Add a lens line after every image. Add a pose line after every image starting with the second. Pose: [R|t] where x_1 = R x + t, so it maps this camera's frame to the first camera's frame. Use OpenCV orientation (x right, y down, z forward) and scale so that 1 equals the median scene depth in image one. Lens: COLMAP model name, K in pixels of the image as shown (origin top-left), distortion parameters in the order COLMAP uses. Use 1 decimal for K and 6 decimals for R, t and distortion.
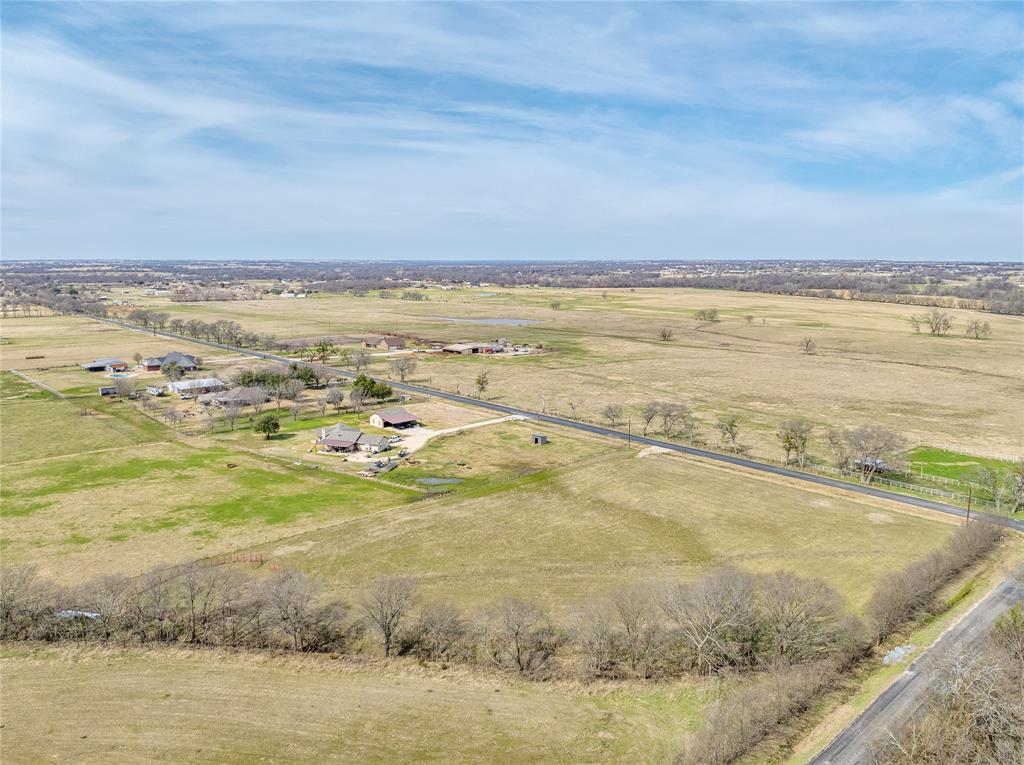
lens RADIAL K [[762.5, 0, 518.2], [0, 762.5, 421.4], [0, 0, 1]] dist [-0.052091, 0.016979]
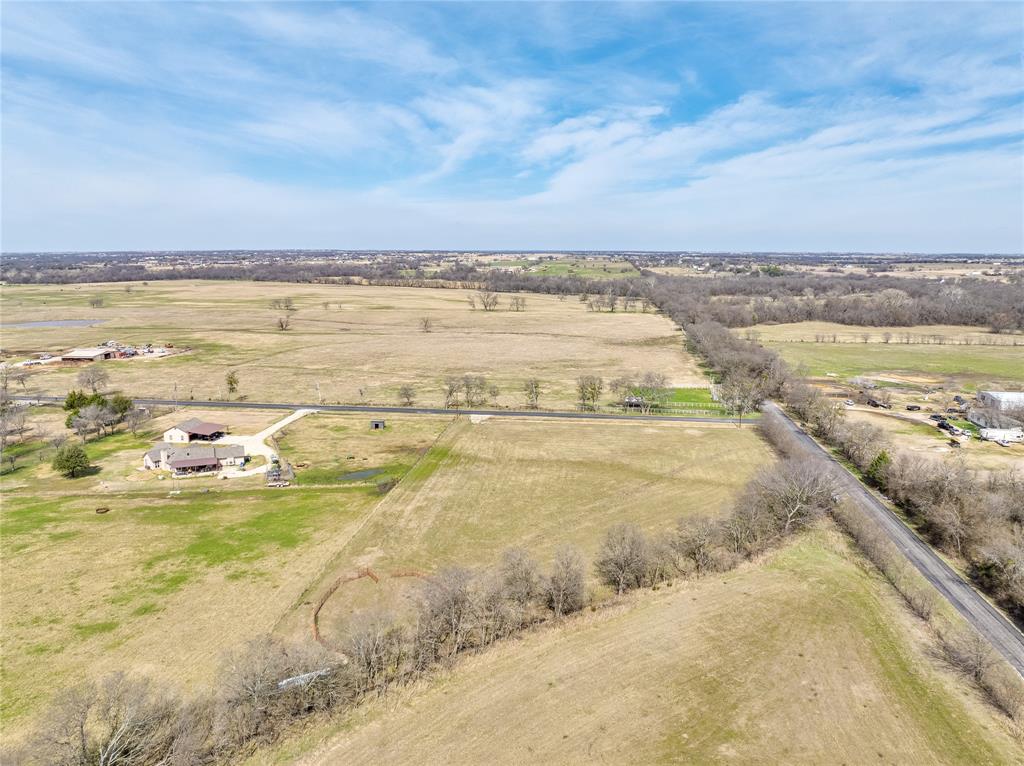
lens RADIAL K [[762.5, 0, 526.3], [0, 762.5, 413.0], [0, 0, 1]] dist [-0.052091, 0.016979]
pose [[0.733834, -0.138916, 0.664973, -0.516041], [0.138279, 0.988921, 0.053991, -0.019613], [-0.665106, 0.052332, 0.744913, 0.125925]]
